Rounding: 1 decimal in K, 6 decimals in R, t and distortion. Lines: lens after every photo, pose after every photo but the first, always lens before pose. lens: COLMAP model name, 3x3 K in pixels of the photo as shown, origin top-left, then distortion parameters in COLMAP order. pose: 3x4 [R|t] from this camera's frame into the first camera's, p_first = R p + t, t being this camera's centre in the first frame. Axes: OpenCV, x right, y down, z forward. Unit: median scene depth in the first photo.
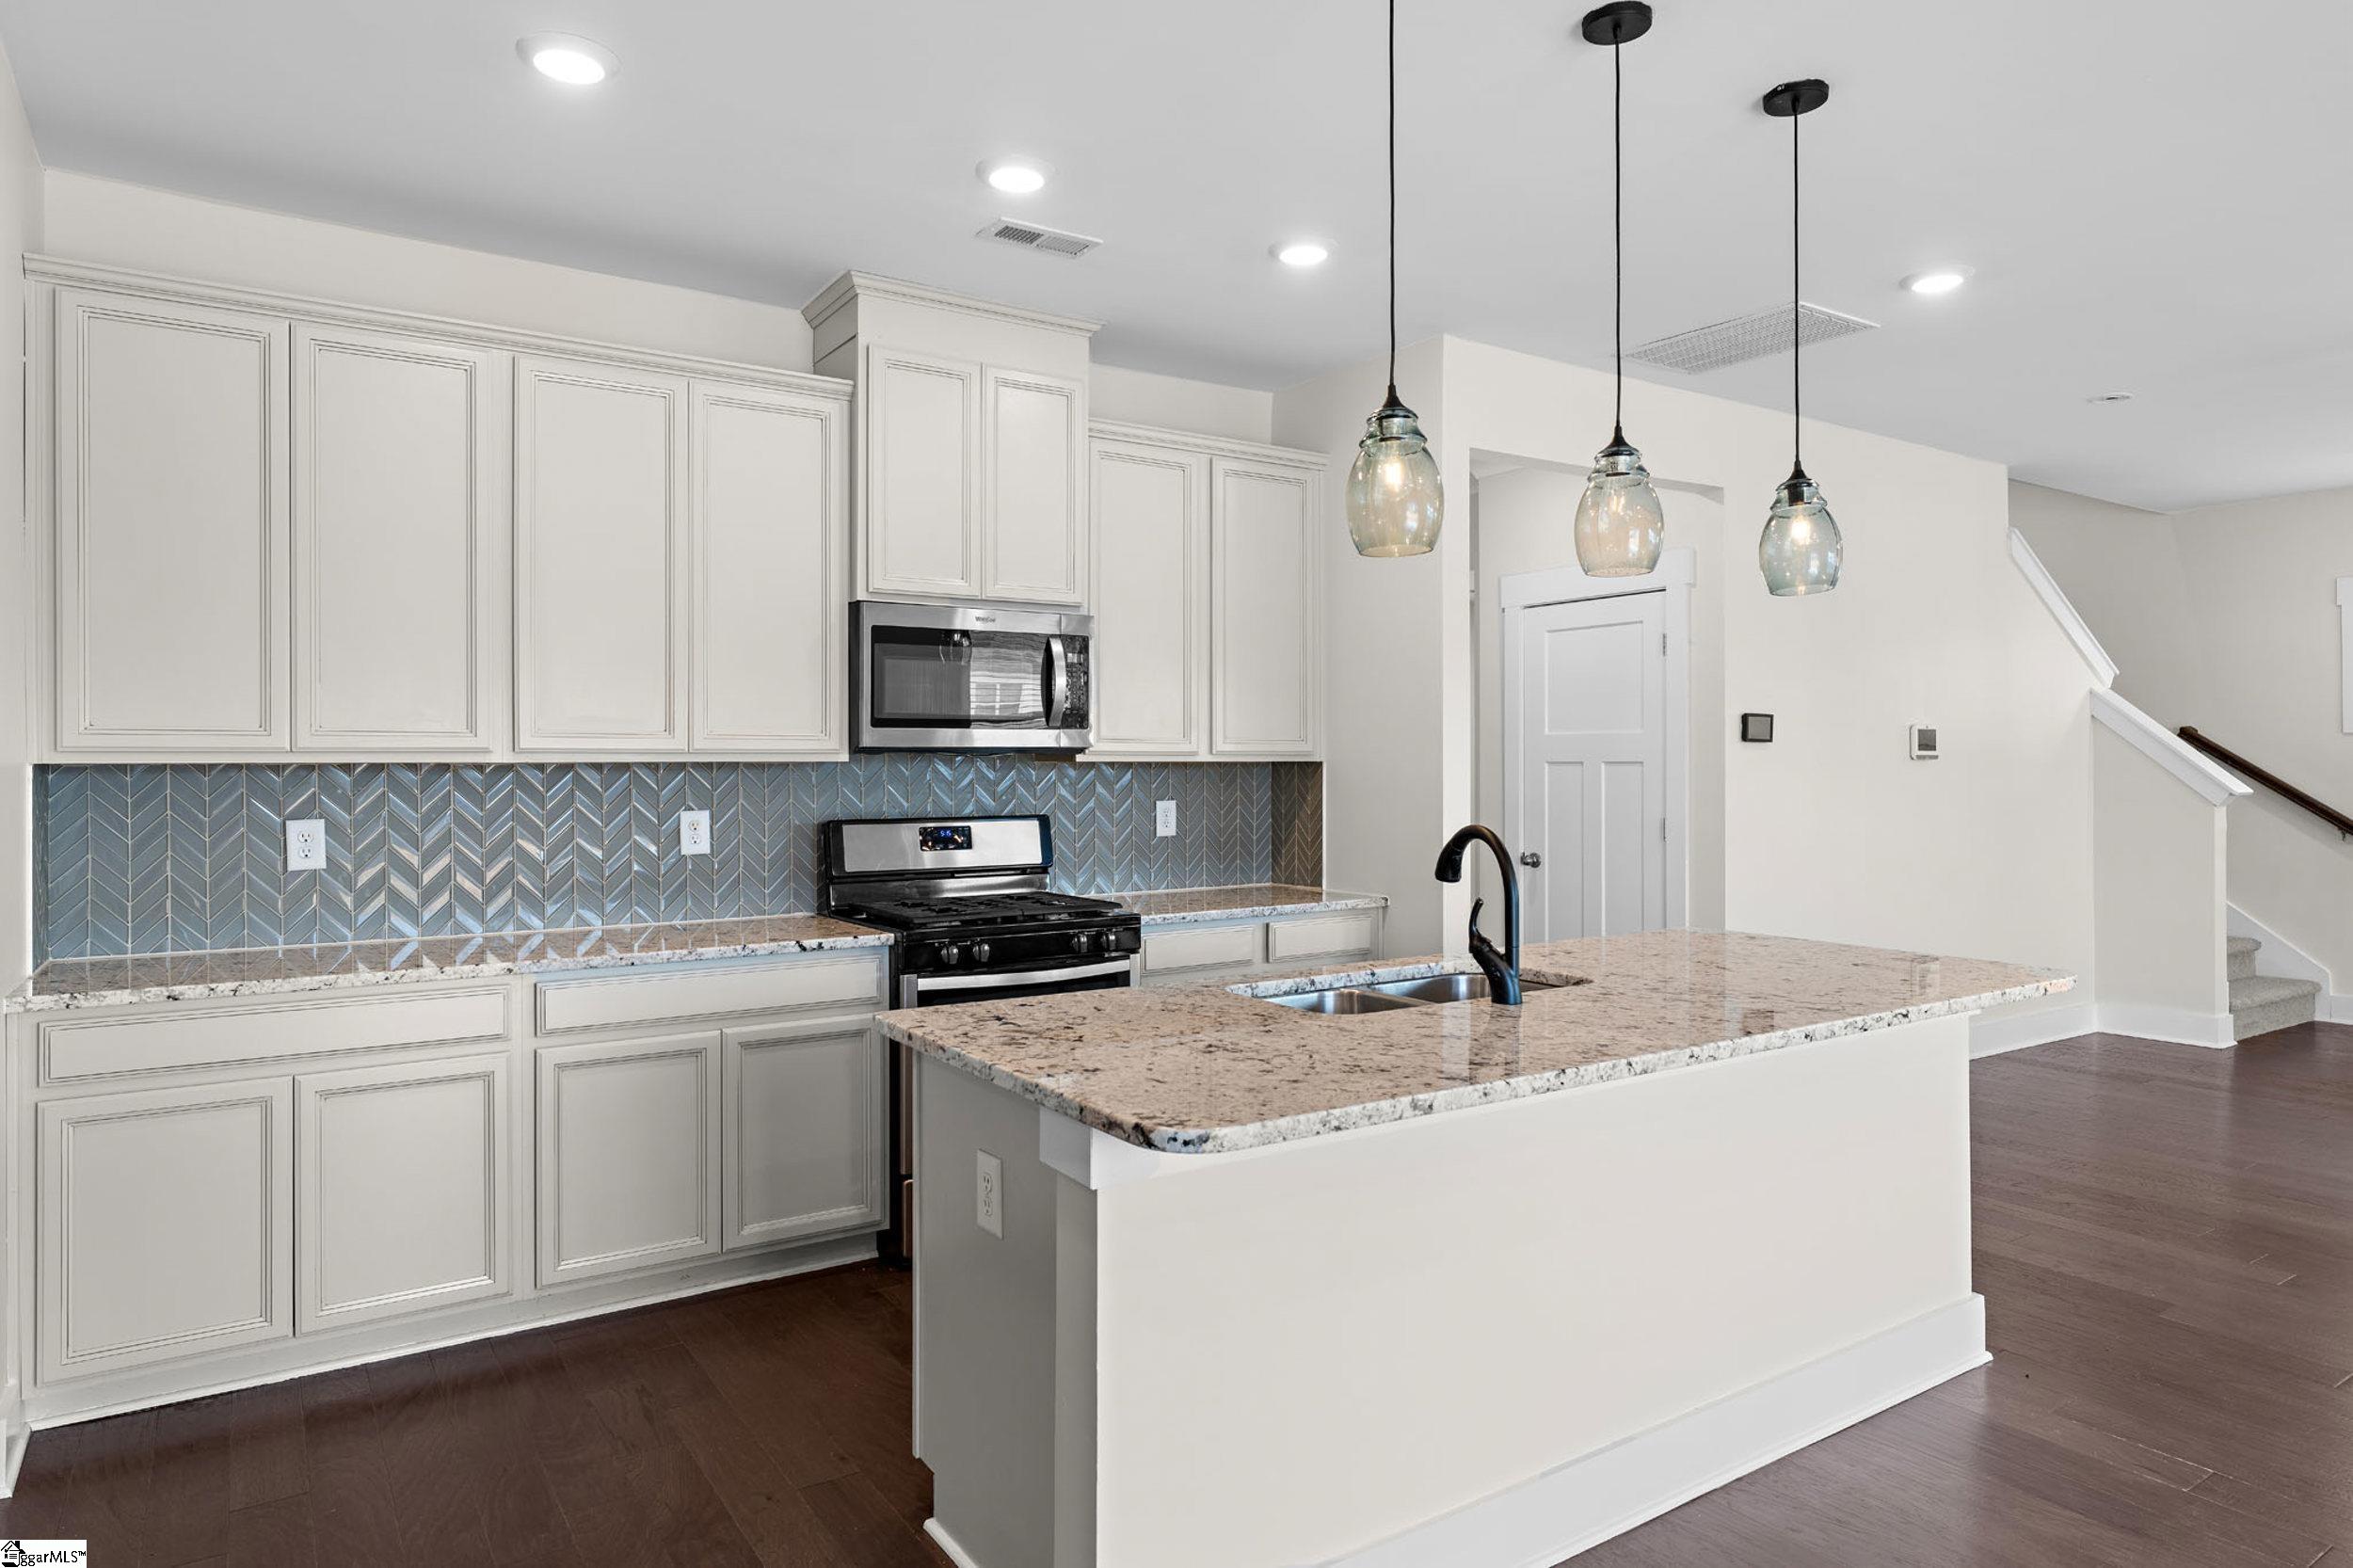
lens RADIAL K [[1377.2, 0, 1172.8], [0, 1377.2, 772.8], [0, 0, 1]] dist [0.000523, 0.000195]
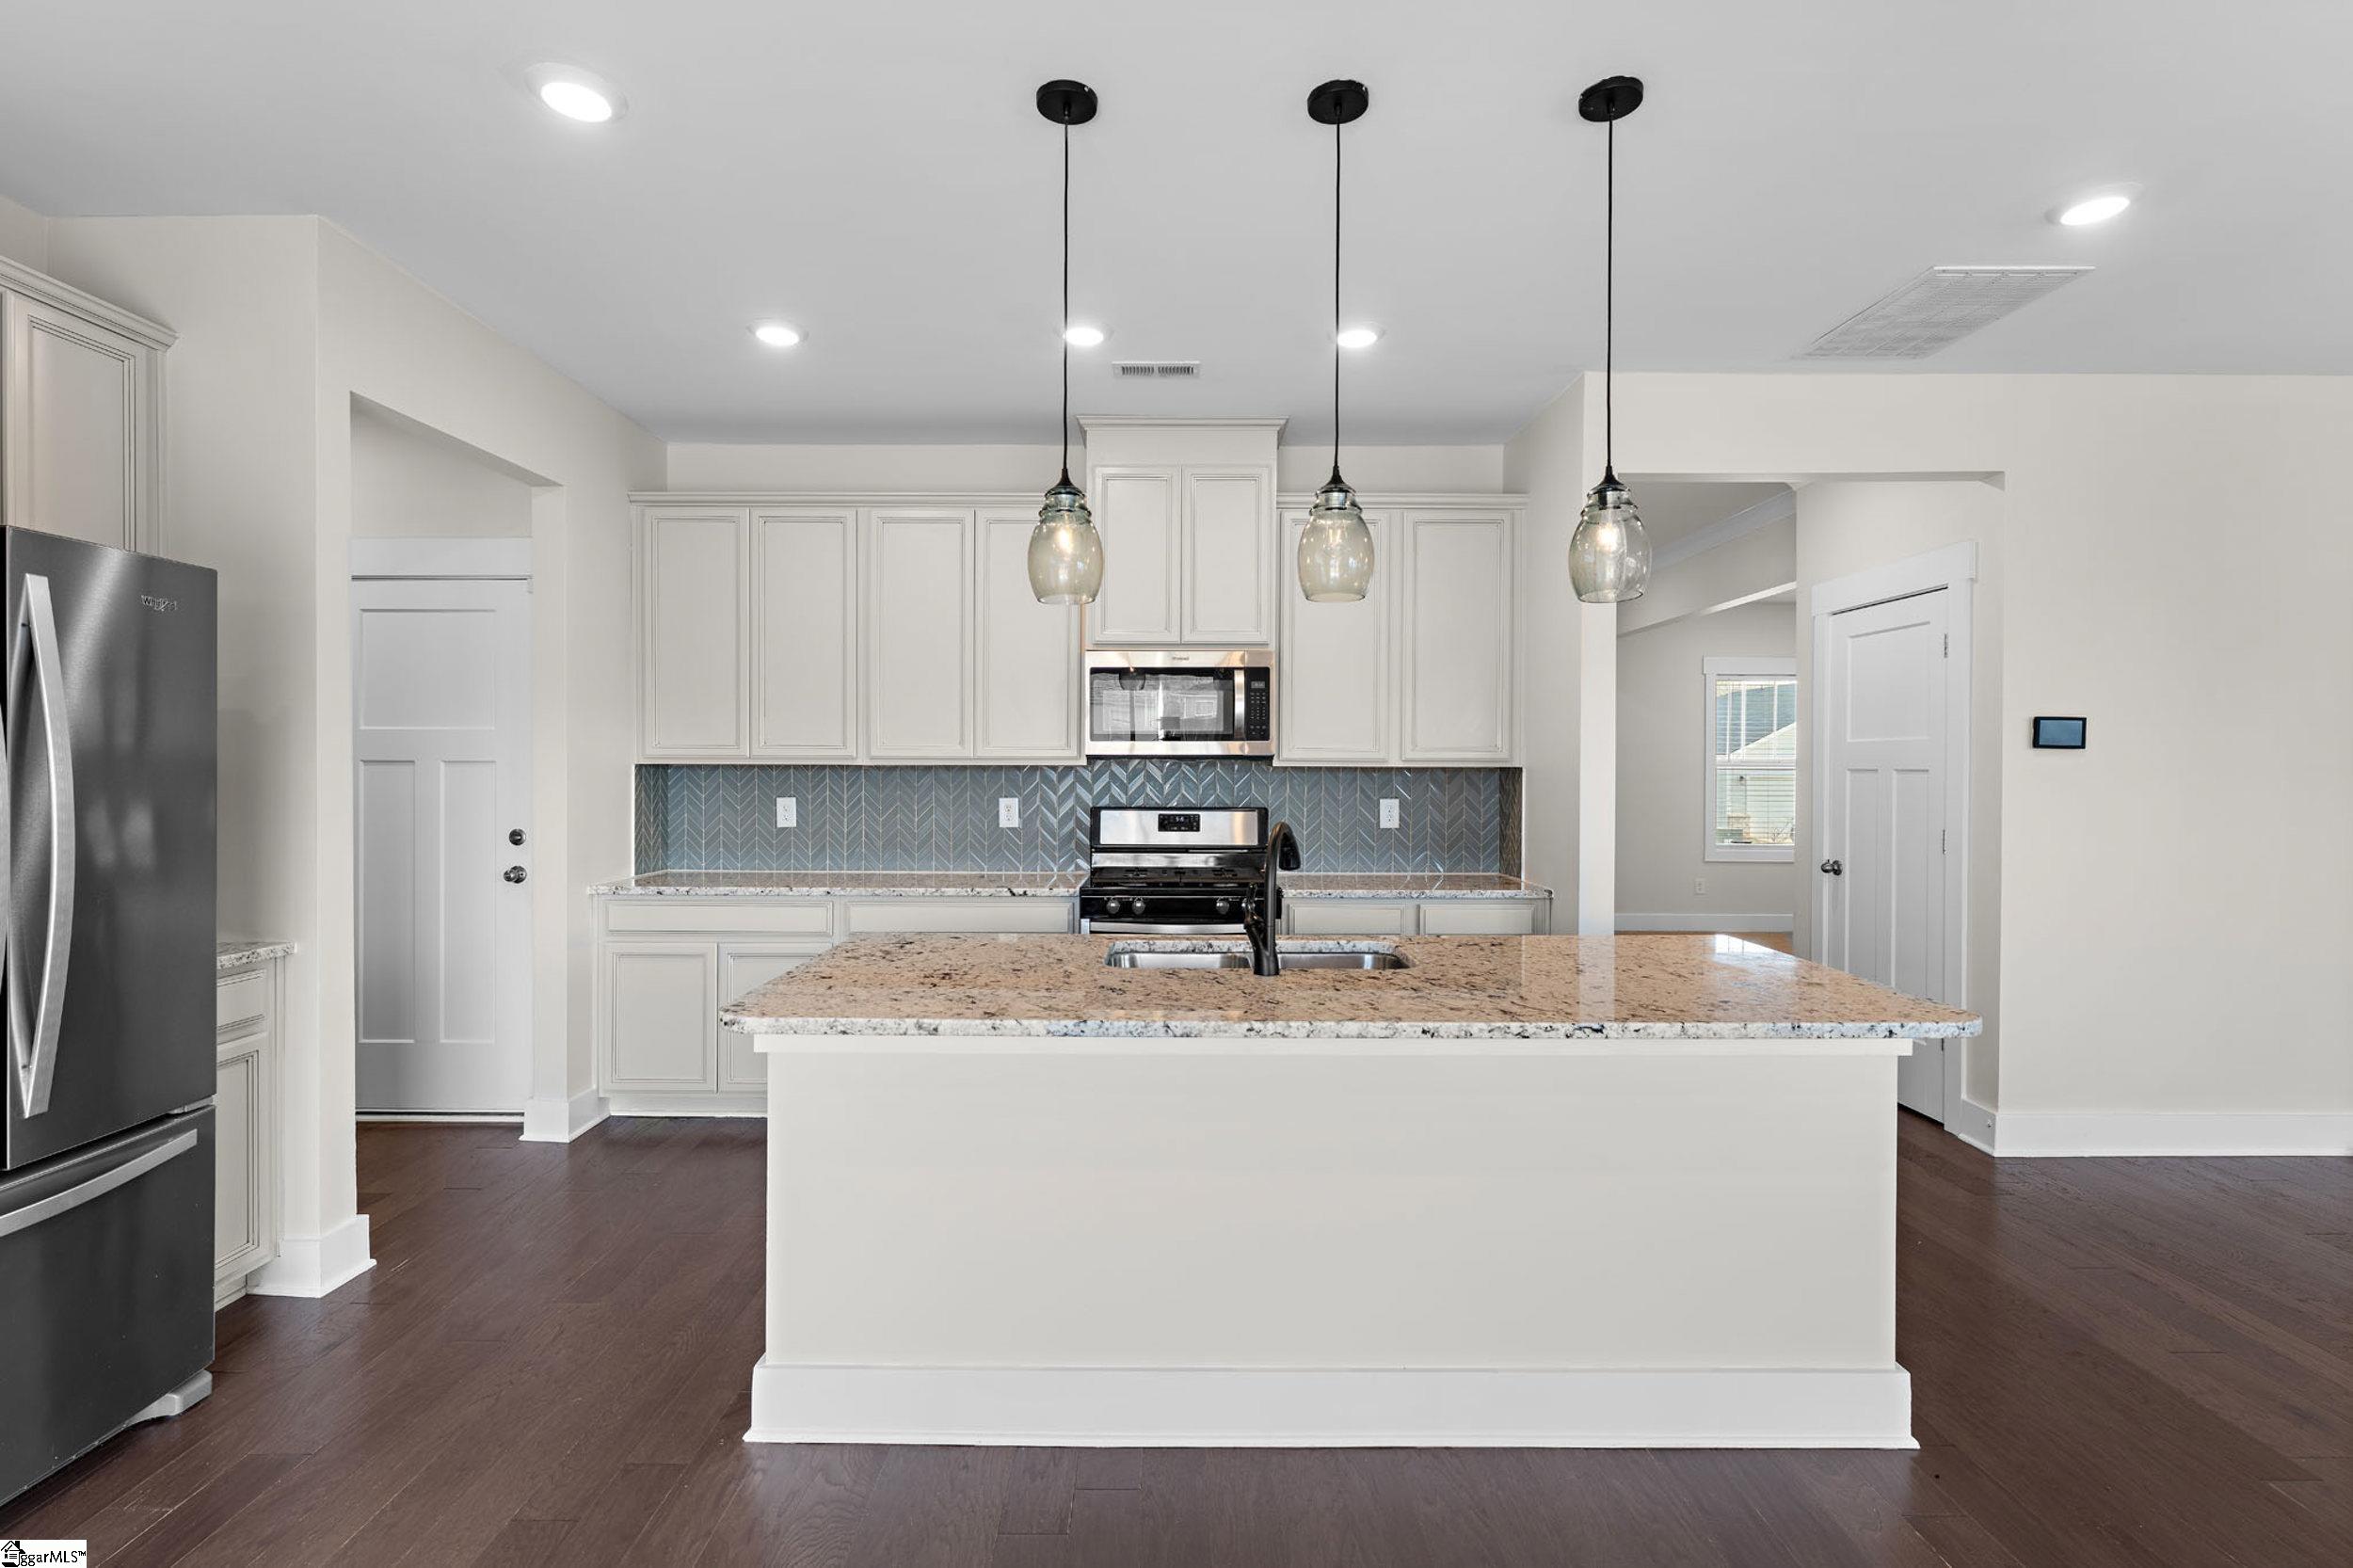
lens RADIAL K [[1083.4, 0, 1176.5], [0, 1083.4, 784.0], [0, 0, 1]] dist [-0.001231, 0.000032]
pose [[0.836906, 0.014199, -0.547163, 0.420582], [-0.009442, 0.999889, 0.011506, -0.002390], [0.547266, -0.004463, 0.836947, 0.118327]]
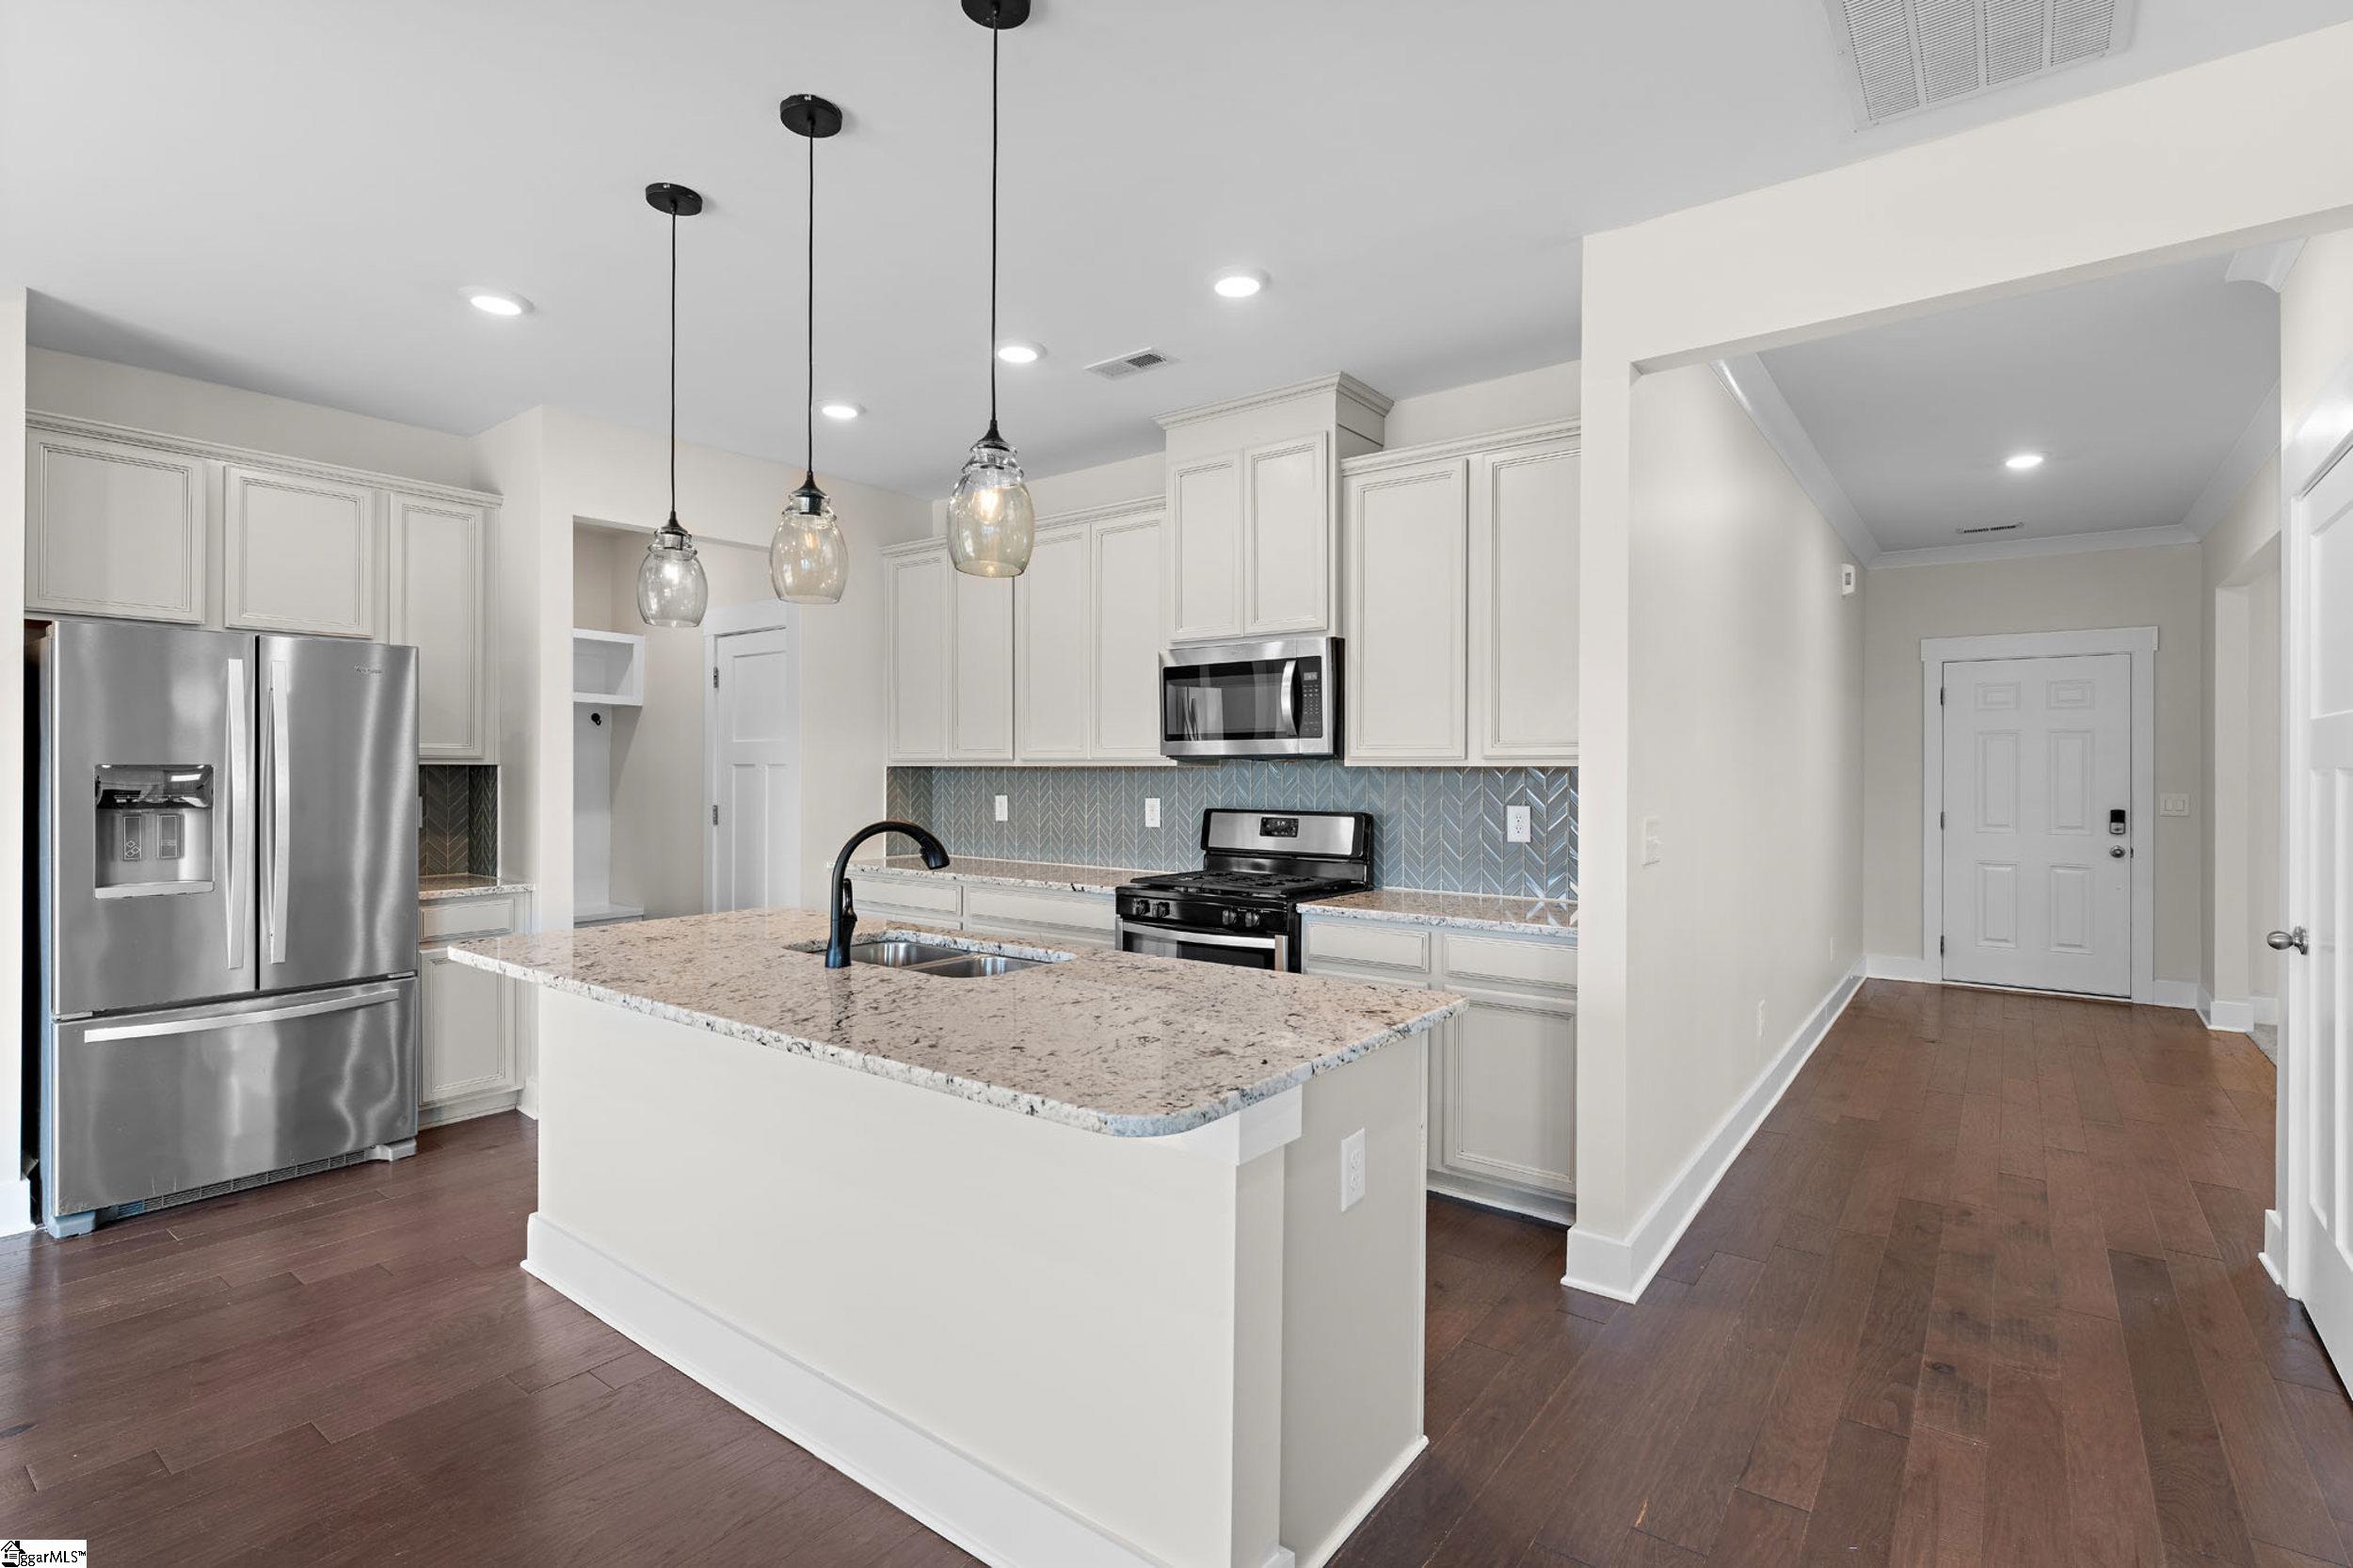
lens RADIAL K [[1115.6, 0, 1177.9], [0, 1115.6, 772.9], [0, 0, 1]] dist [0.000512, -0.000031]
pose [[0.328339, 0.006950, -0.944534, 0.783053], [-0.008047, 0.999957, 0.004561, -0.005787], [0.944526, 0.006103, 0.328381, 0.594588]]
